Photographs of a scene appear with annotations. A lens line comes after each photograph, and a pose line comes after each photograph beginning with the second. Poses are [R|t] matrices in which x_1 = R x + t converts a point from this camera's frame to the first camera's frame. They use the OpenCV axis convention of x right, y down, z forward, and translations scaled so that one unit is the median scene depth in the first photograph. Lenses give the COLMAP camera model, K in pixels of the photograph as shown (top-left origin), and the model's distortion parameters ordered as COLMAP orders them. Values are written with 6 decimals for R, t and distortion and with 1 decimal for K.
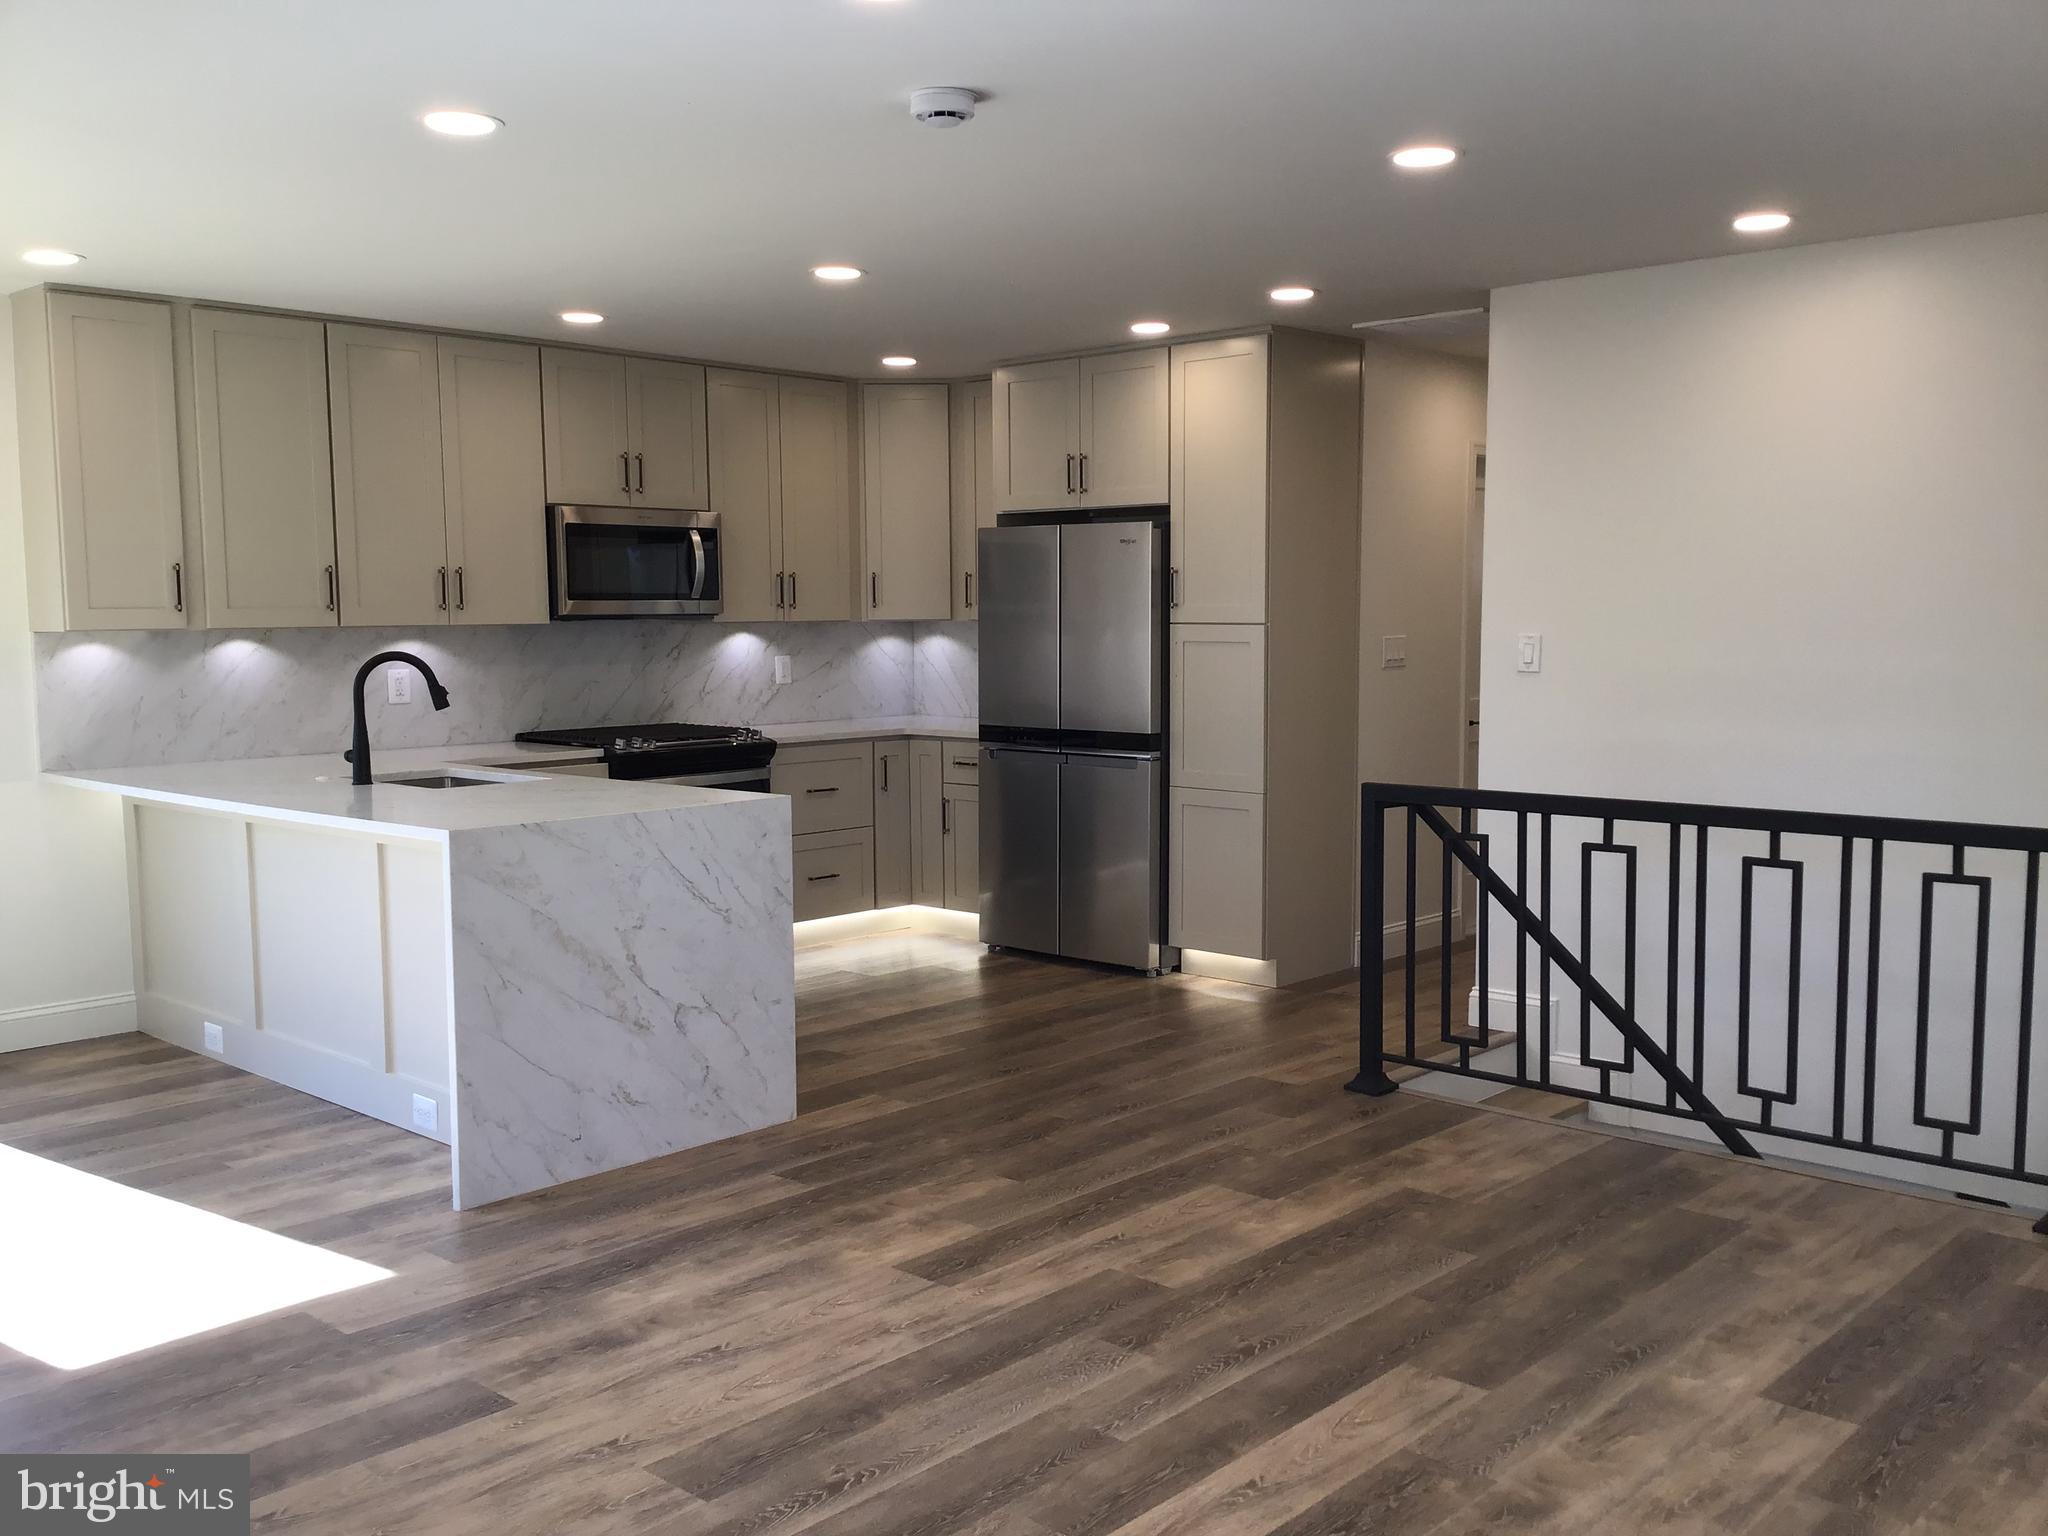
lens RADIAL K [[1862.1, 0, 1060.5], [0, 1862.1, 775.1], [0, 0, 1]] dist [0.085718, -0.148753]
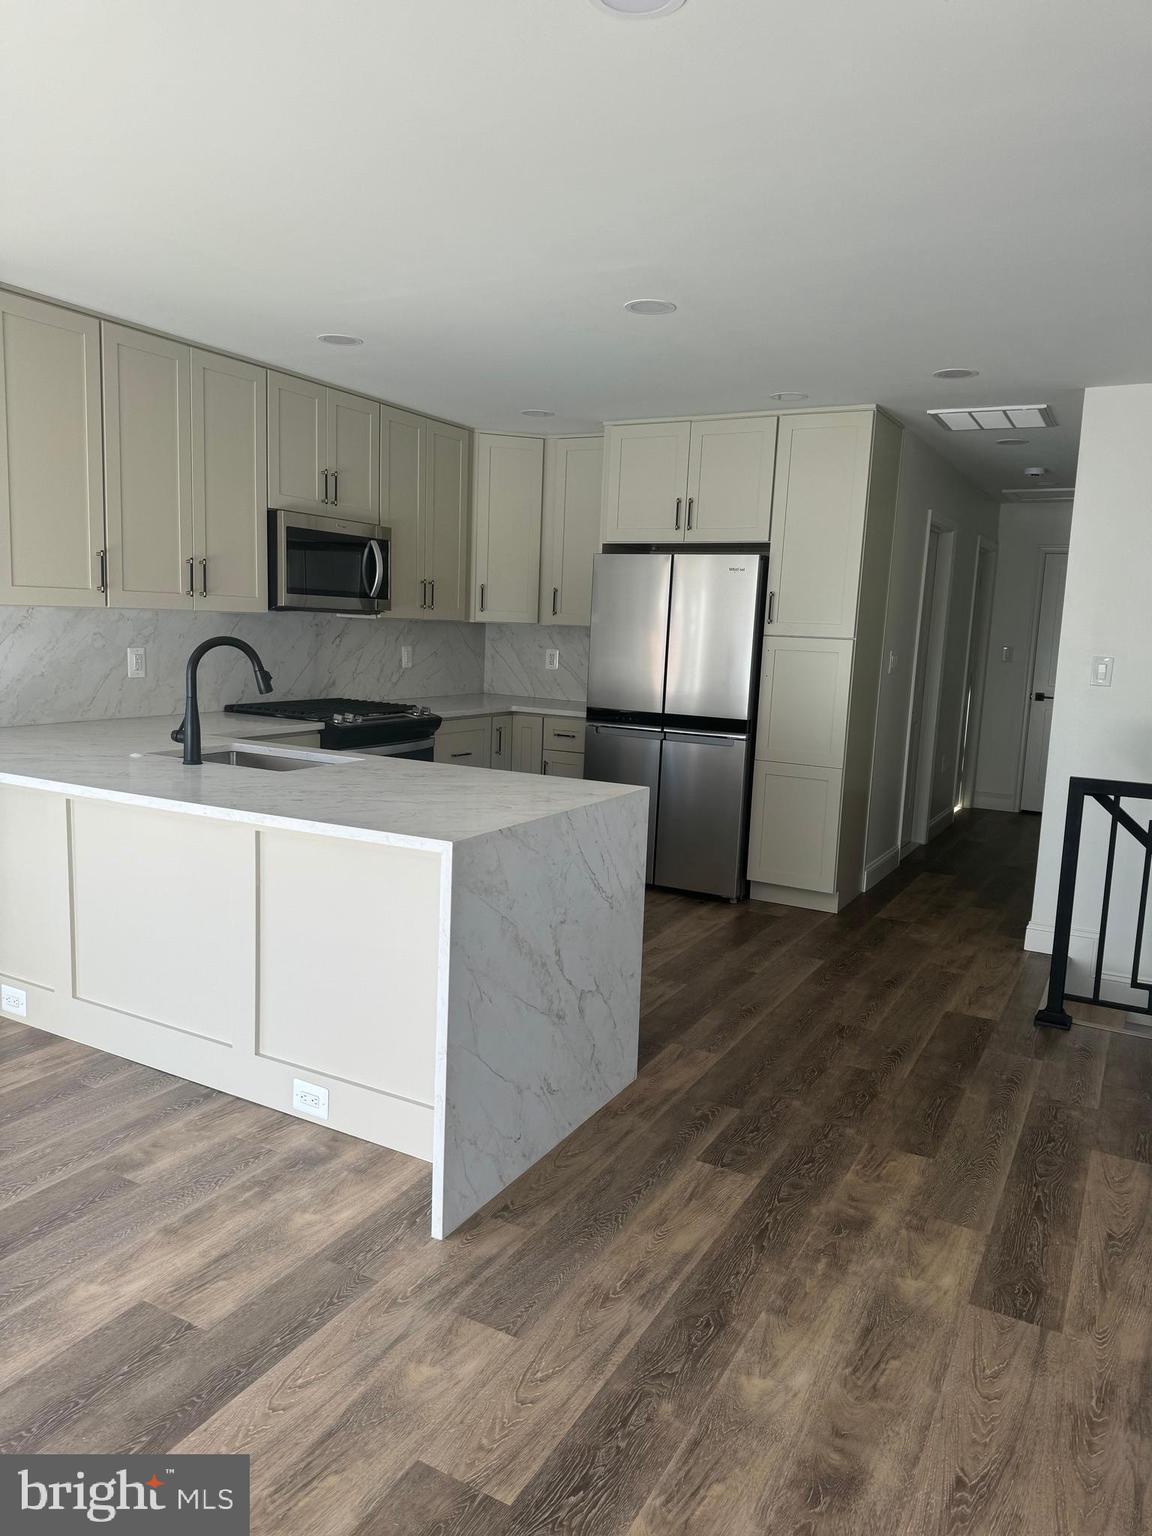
lens RADIAL K [[1081.2, 0, 576.0], [0, 1081.2, 768.0], [0, 0, 1]] dist [0.091050, -0.149930]
pose [[0.972641, 0.013775, 0.231903, -0.306054], [-0.025055, 0.998638, 0.045768, -0.025578], [-0.230957, -0.050326, 0.971662, 0.367399]]
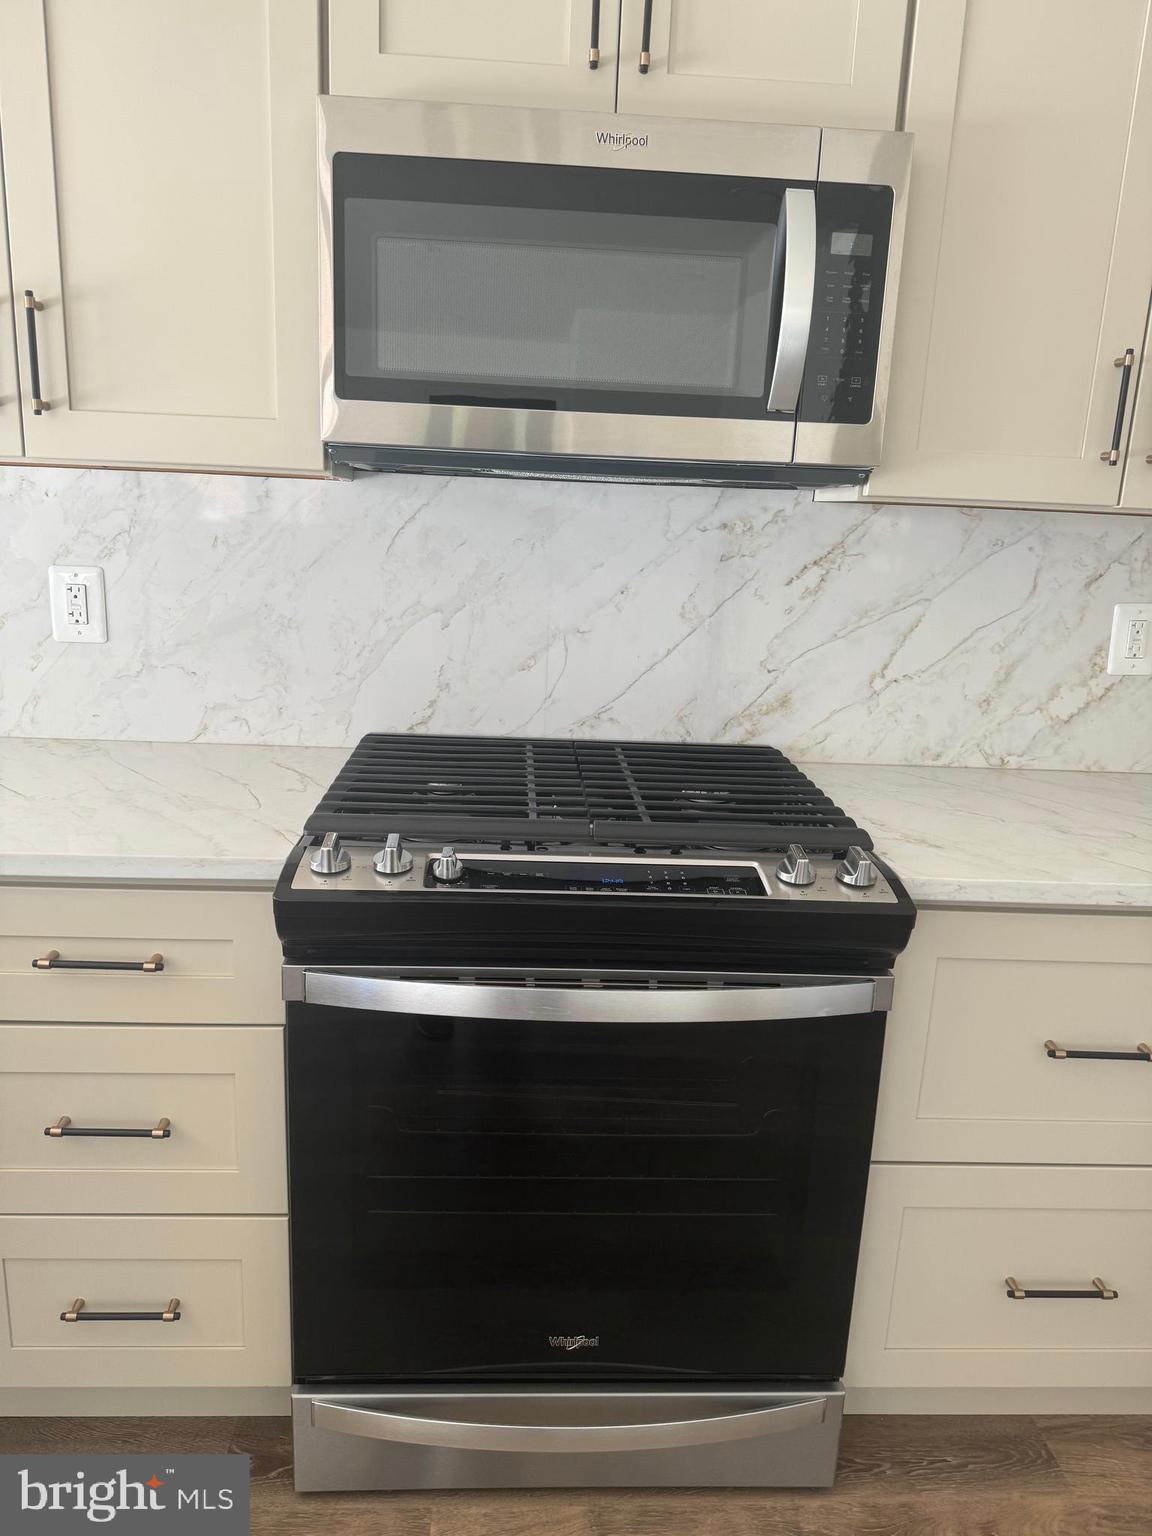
lens RADIAL K [[1088.7, 0, 569.1], [0, 1088.7, 807.5], [0, 0, 1]] dist [0.087863, -0.104117]
pose [[0.699156, 0.206942, -0.684365, -0.095709], [-0.109852, 0.976922, 0.183181, -0.075912], [0.706480, -0.052893, 0.705754, 1.107285]]
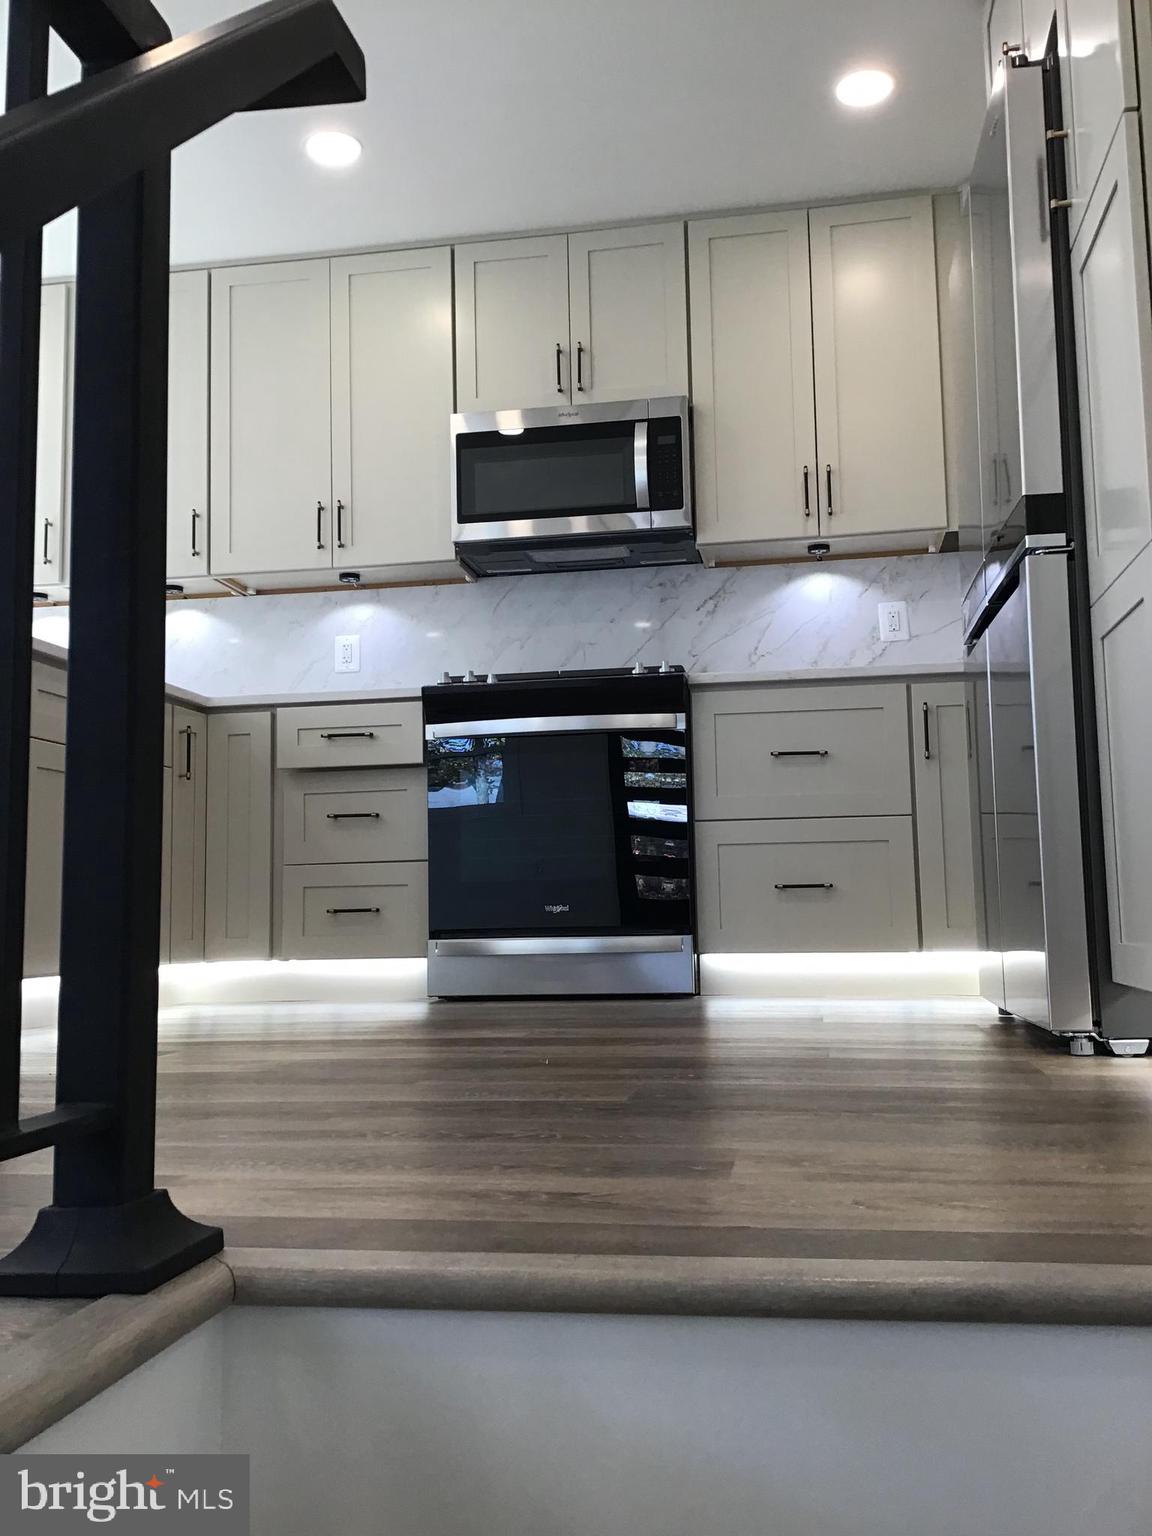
lens RADIAL K [[1375.4, 0, 584.6], [0, 1375.4, 764.7], [0, 0, 1]] dist [0.126498, -0.255969]
pose [[0.538341, -0.098253, -0.836980, 0.336864], [-0.060718, 0.986077, -0.154809, 0.129541], [0.840537, 0.134160, 0.524880, 0.930164]]
